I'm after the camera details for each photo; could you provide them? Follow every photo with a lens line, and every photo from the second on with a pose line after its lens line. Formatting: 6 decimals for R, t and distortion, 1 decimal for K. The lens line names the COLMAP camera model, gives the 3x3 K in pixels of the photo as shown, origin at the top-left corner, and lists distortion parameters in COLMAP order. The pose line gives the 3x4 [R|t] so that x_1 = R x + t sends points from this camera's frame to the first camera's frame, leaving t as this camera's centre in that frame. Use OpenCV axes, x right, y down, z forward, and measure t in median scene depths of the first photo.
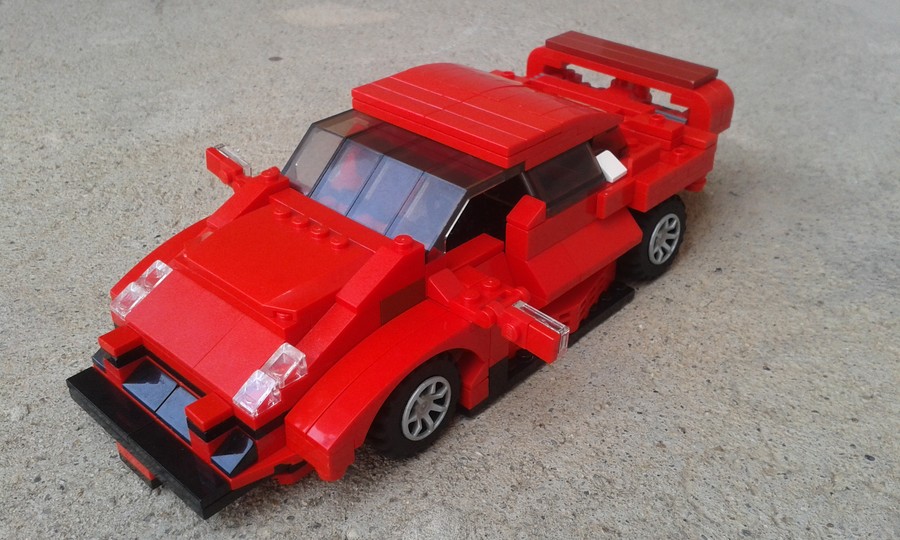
lens RADIAL K [[896.9, 0, 448.1], [0, 896.9, 252.8], [0, 0, 1]] dist [0.237799, -0.650193]
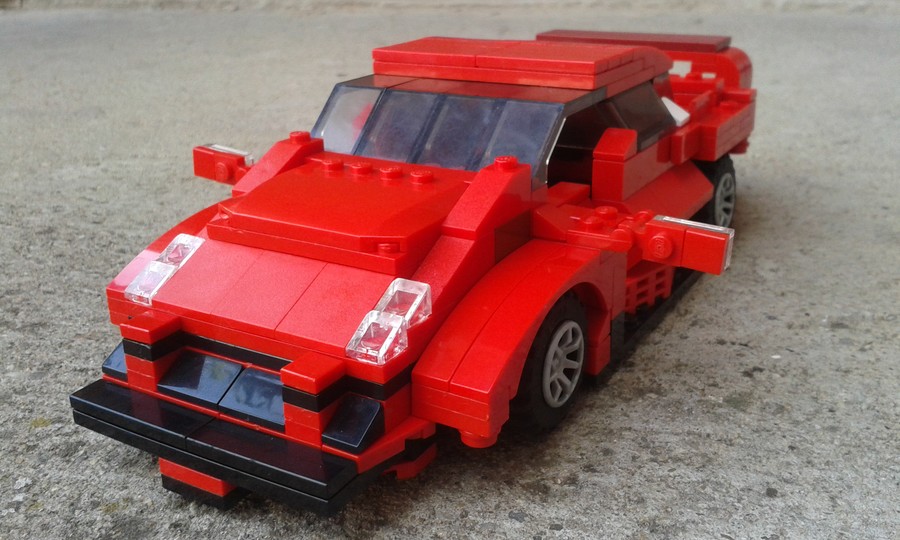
lens RADIAL K [[903.2, 0, 449.6], [0, 903.2, 252.2], [0, 0, 1]] dist [0.235482, -0.661477]
pose [[0.978040, -0.095397, 0.185303, -0.251539], [0.129625, 0.974641, -0.182407, 0.203509], [-0.163203, 0.202421, 0.965604, 0.226248]]
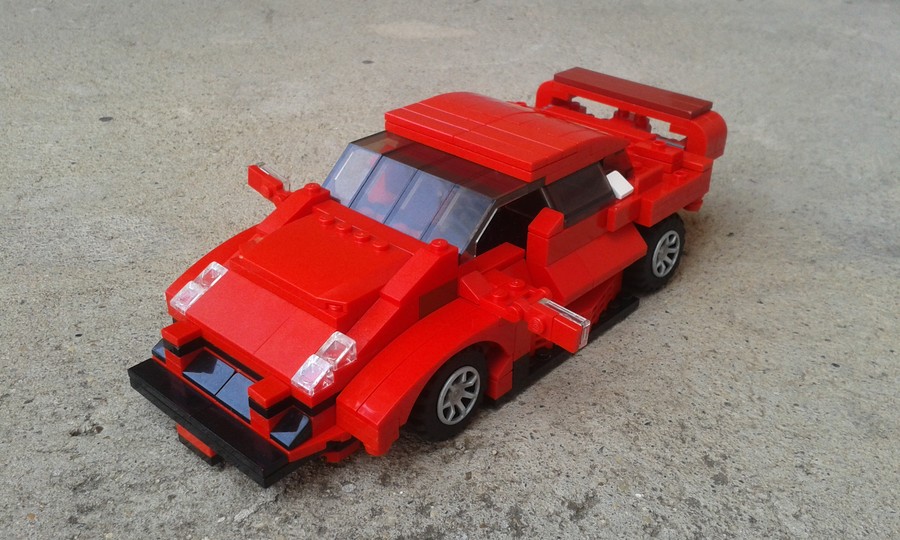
lens RADIAL K [[896.9, 0, 448.1], [0, 896.9, 252.8], [0, 0, 1]] dist [0.237799, -0.650193]
pose [[0.999624, 0.010140, 0.025458, -0.065623], [-0.008834, 0.998666, -0.050882, 0.052865], [-0.025940, 0.050638, 0.998380, -0.108156]]
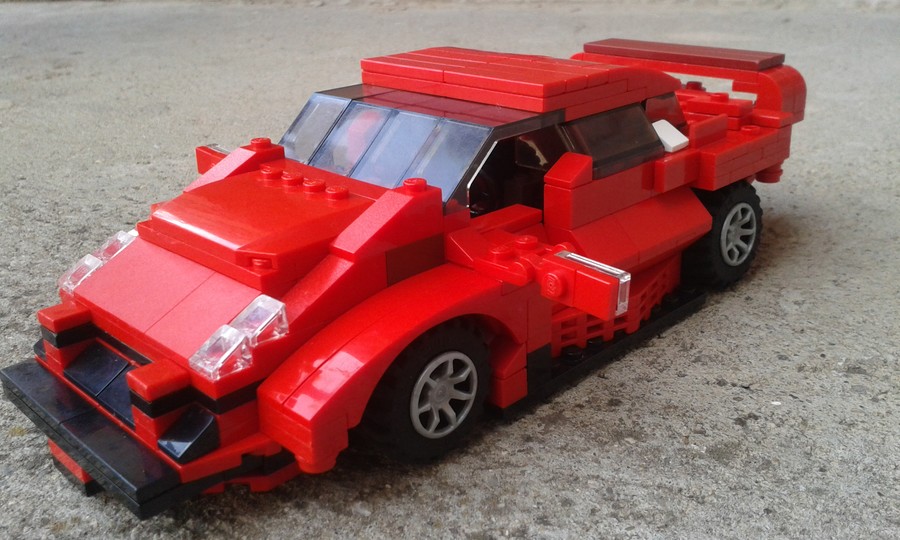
lens RADIAL K [[910.0, 0, 448.3], [0, 910.0, 237.3], [0, 0, 1]] dist [0.234110, -0.682770]
pose [[0.998911, -0.017484, -0.043250, 0.013765], [0.008503, 0.979821, -0.199697, 0.191417], [0.045869, 0.199112, 0.978903, 0.206720]]
